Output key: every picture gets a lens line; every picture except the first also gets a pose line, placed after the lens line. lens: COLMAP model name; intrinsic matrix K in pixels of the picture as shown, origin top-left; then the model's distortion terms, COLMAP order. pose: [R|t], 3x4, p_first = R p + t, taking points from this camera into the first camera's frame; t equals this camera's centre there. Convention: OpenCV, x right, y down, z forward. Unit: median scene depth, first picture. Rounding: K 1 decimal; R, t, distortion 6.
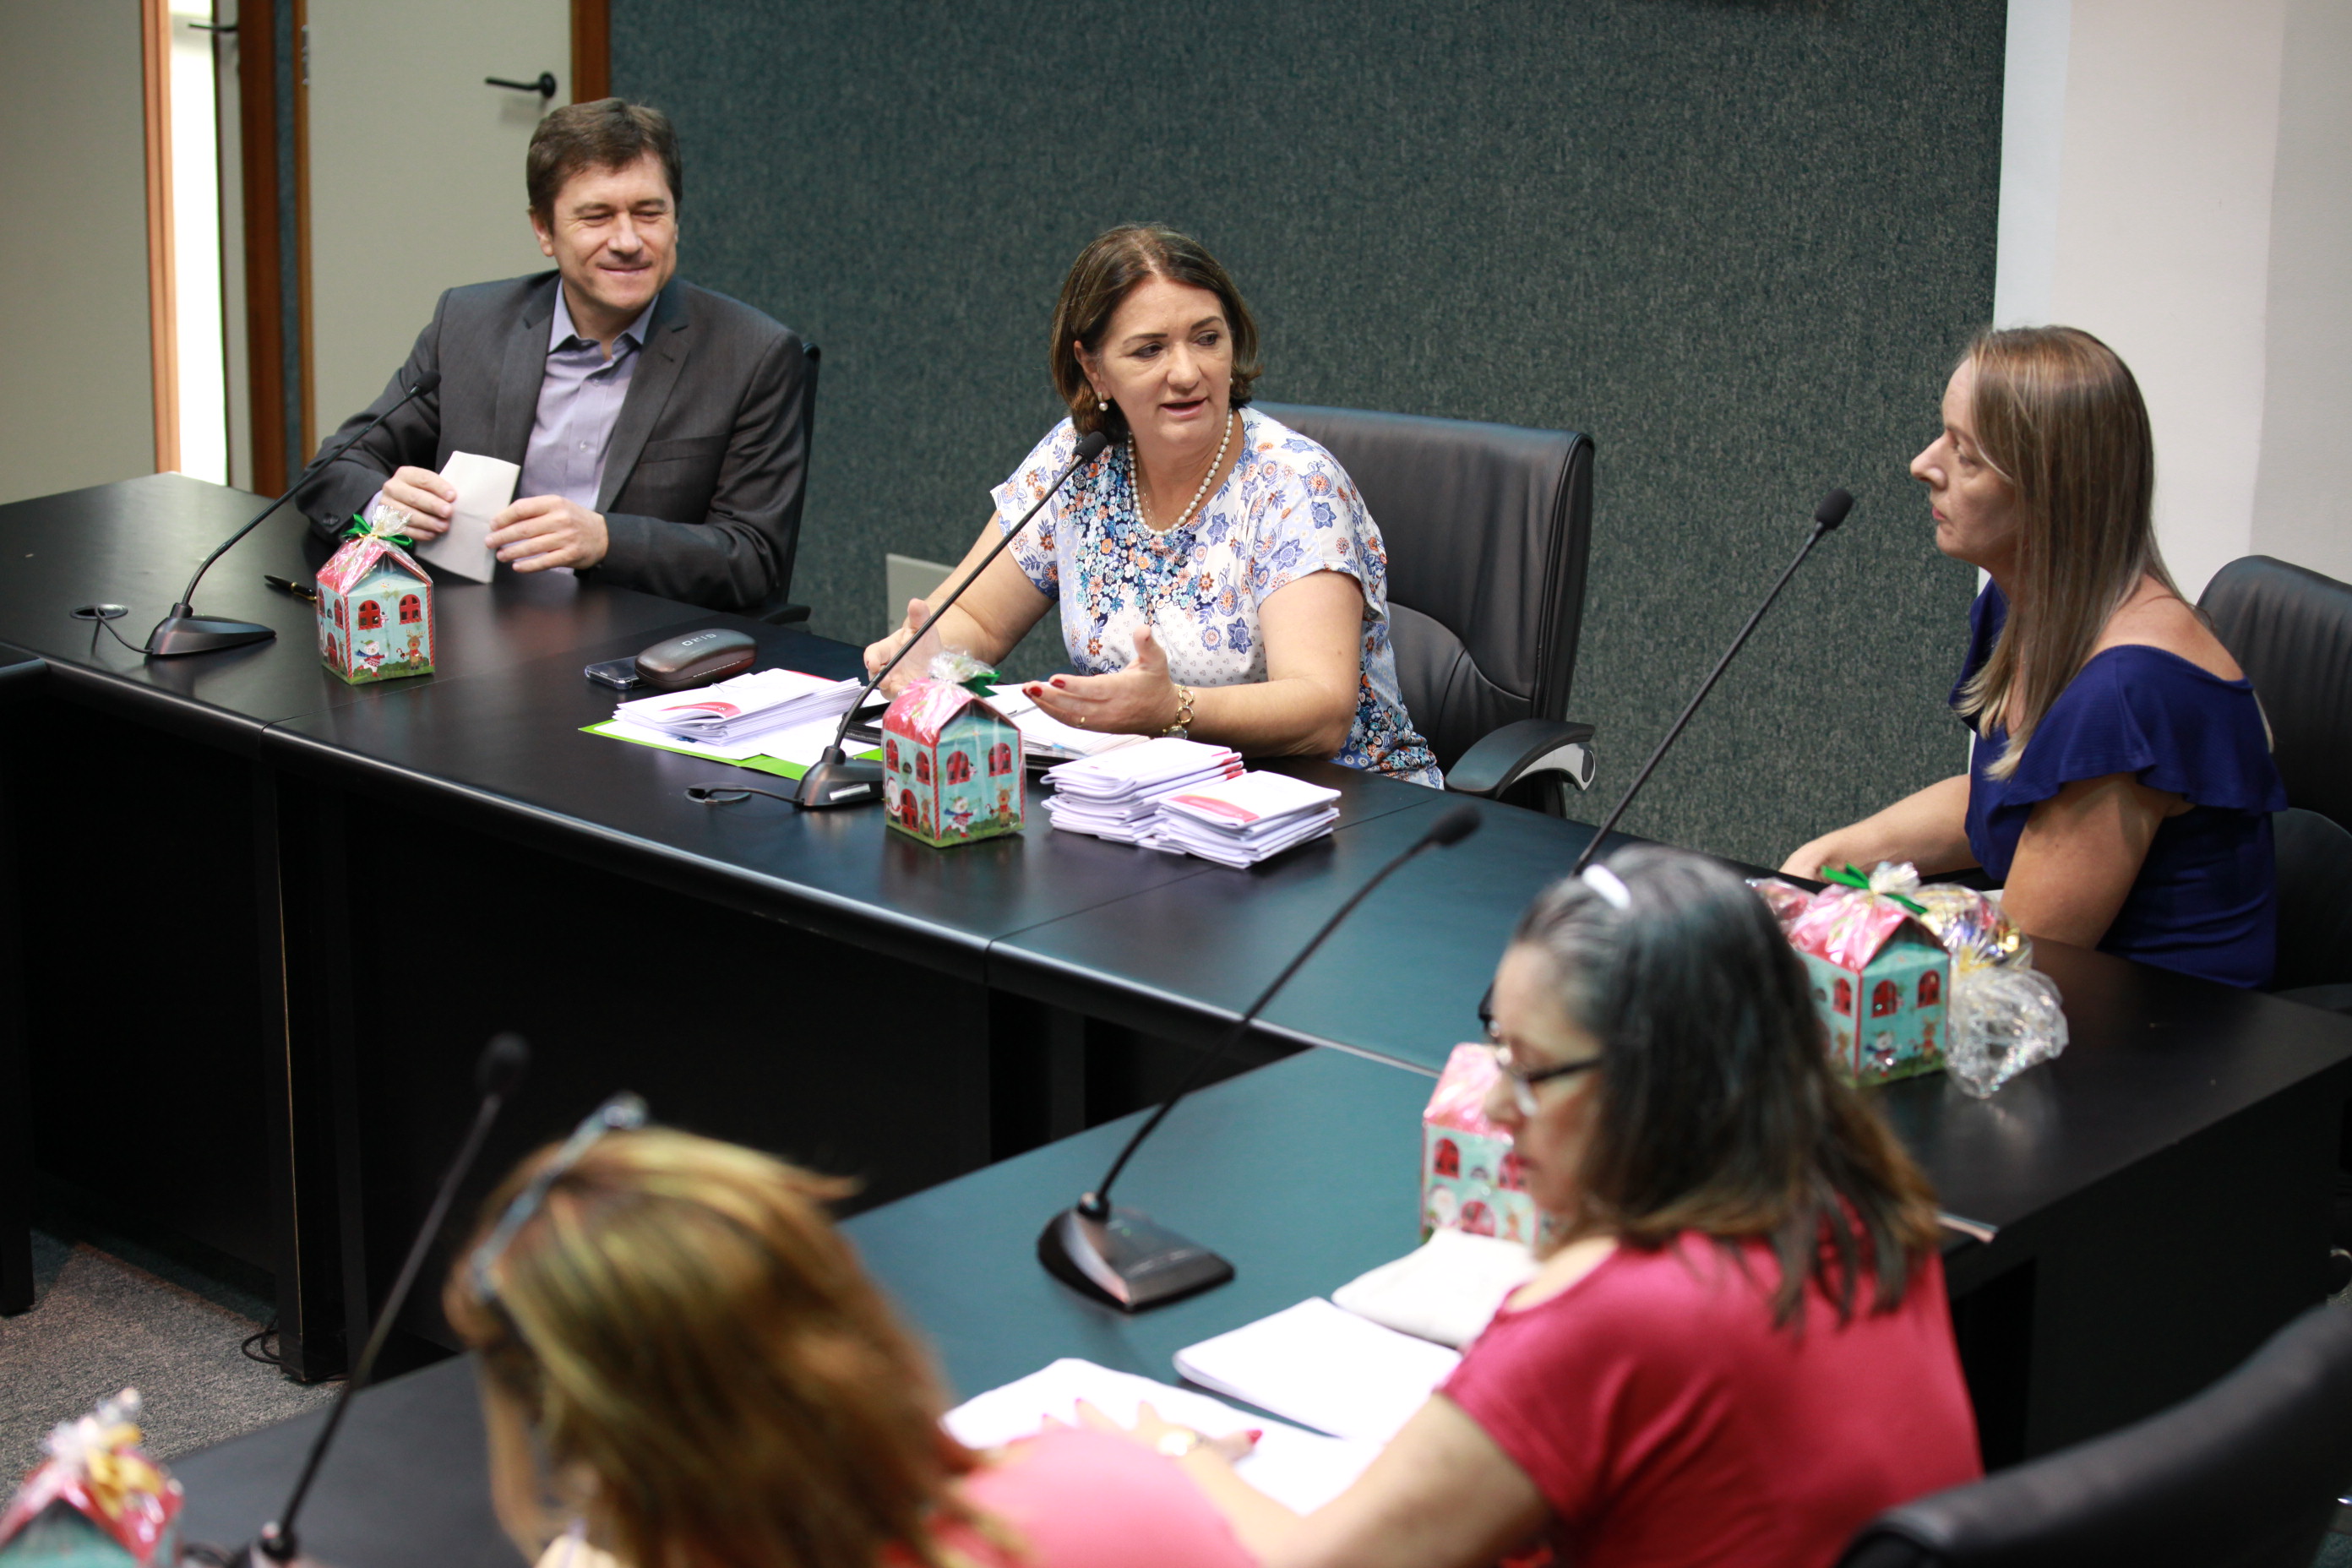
lens RADIAL K [[4885.7, 0, 1164.2], [0, 4885.7, 777.3], [0, 0, 1]] dist [-0.296349, 0.000000]
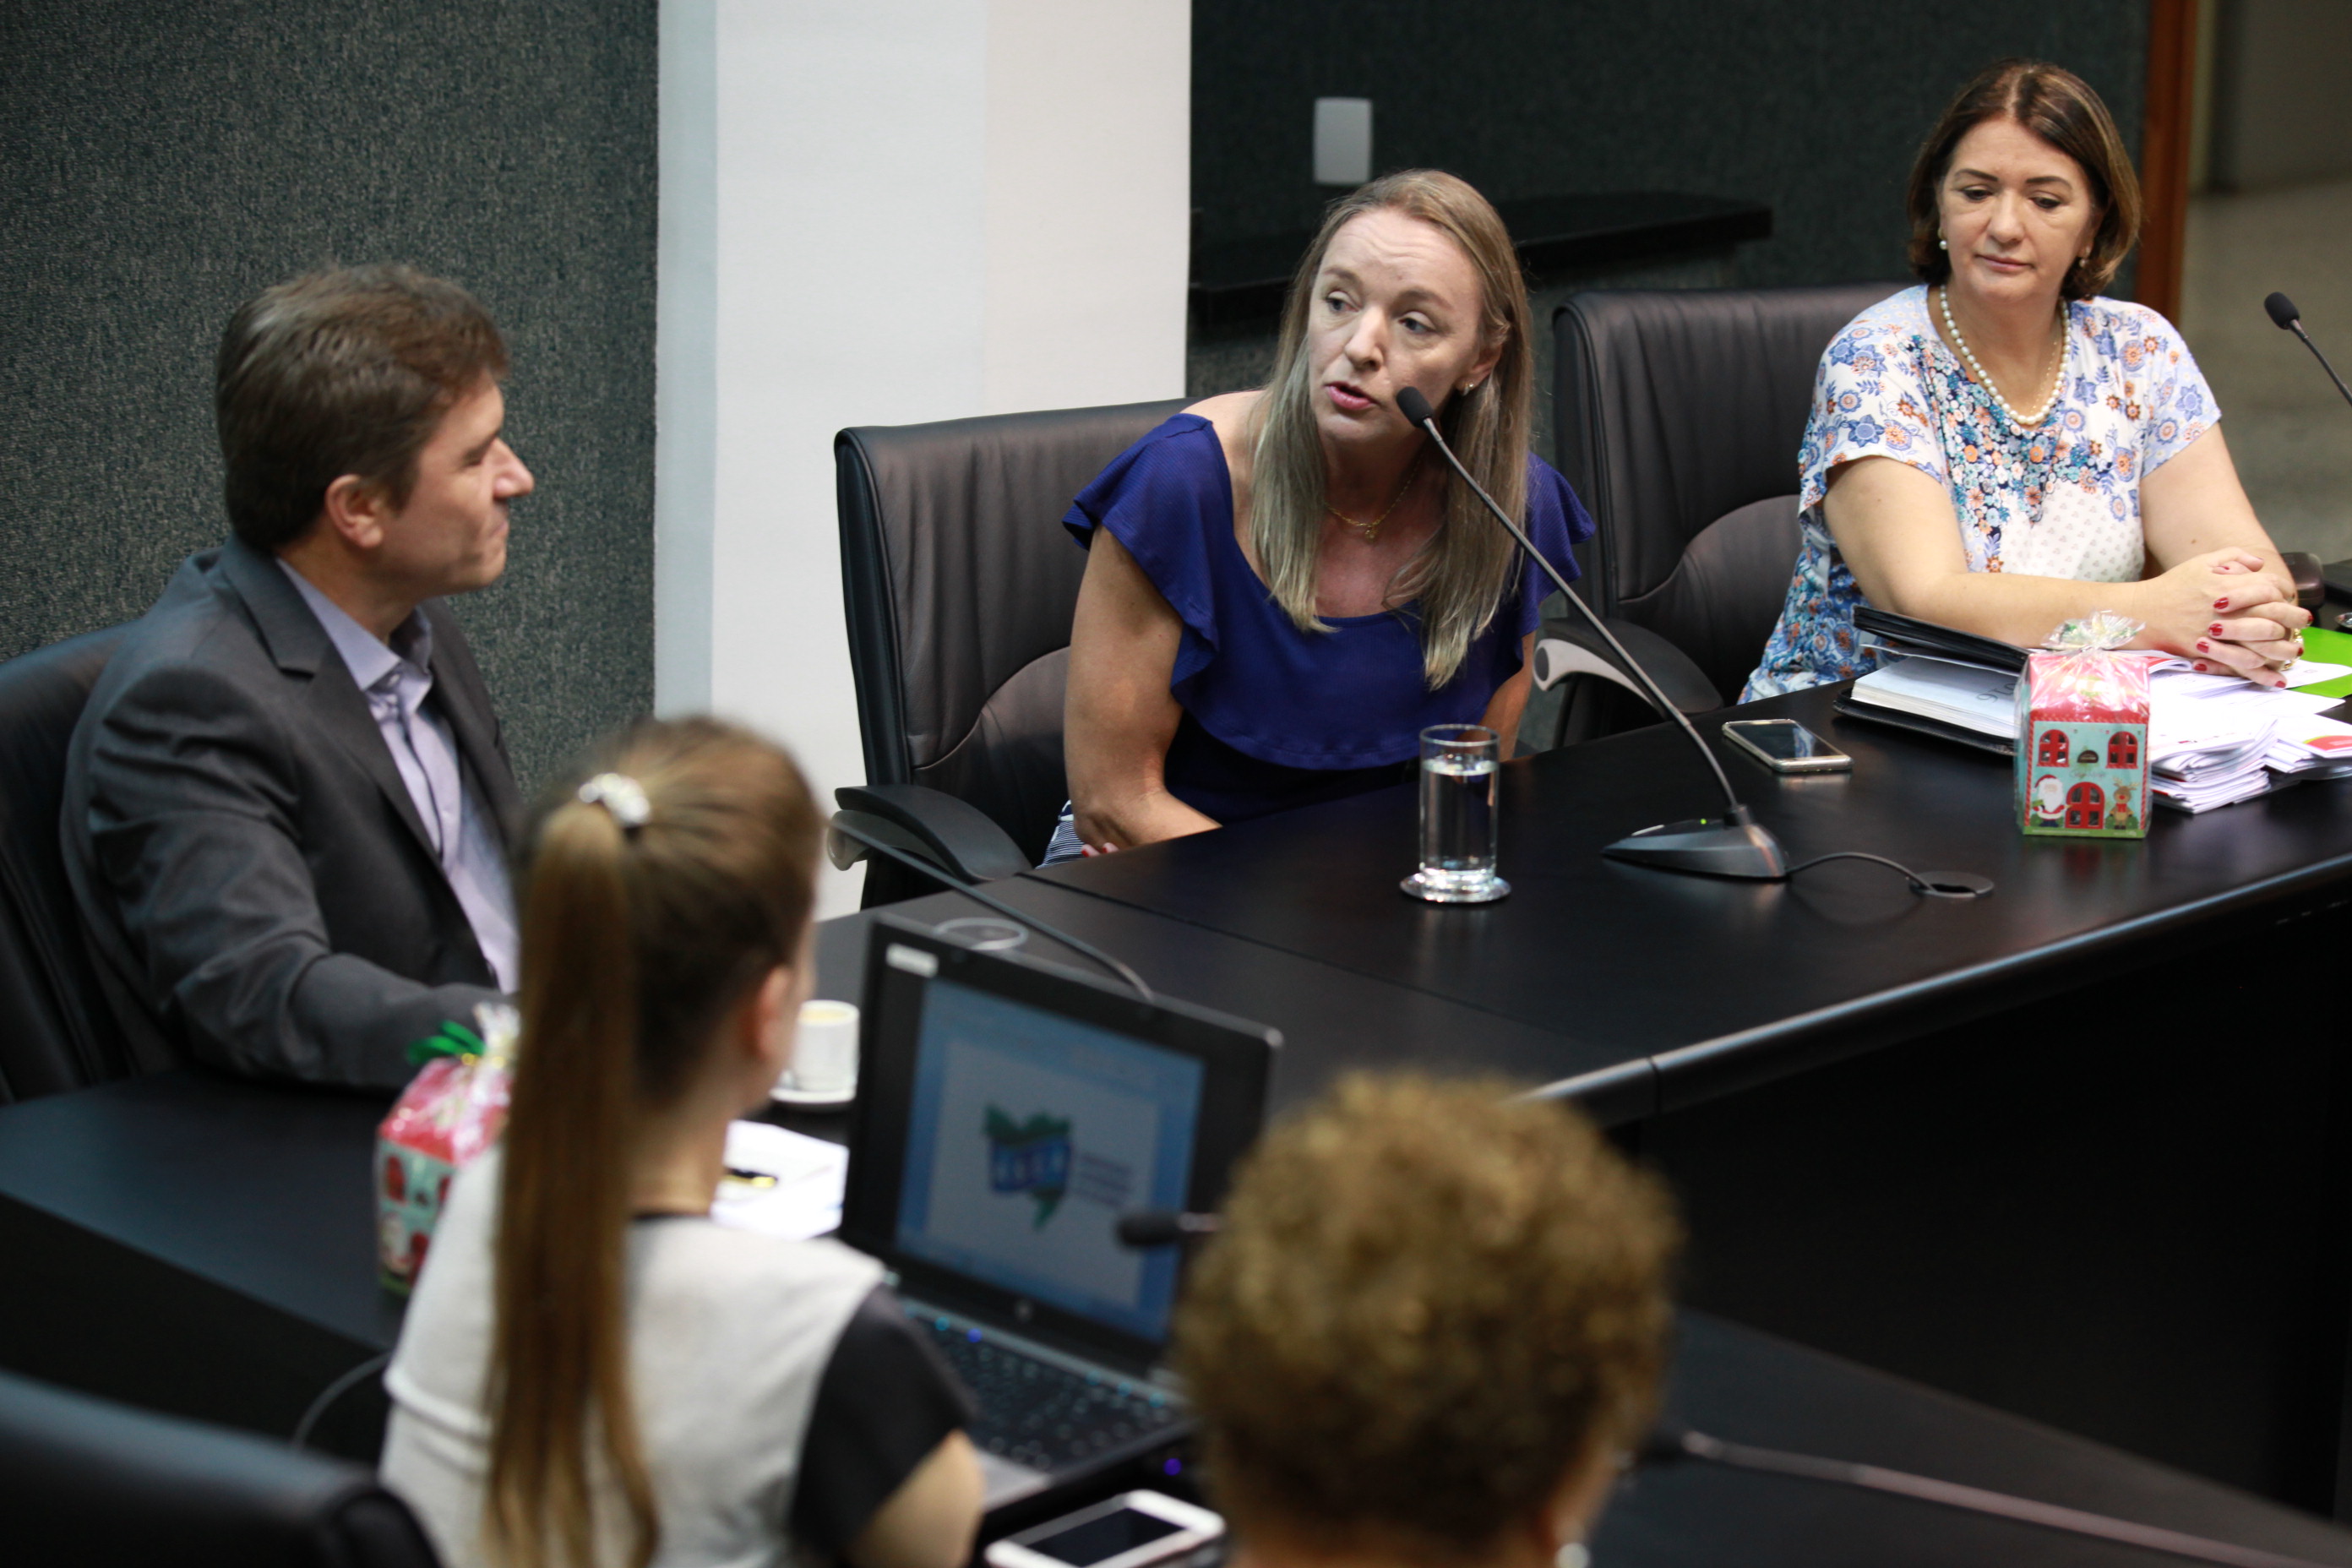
lens RADIAL K [[5990.8, 0, 1174.5], [0, 5990.8, 771.6], [0, 0, 1]] dist [-0.169469, 0.000000]
pose [[0.037774, -0.250952, 0.967262, -0.791895], [0.252708, 0.938889, 0.233722, -0.210122], [-0.966805, 0.235607, 0.098884, 0.775820]]
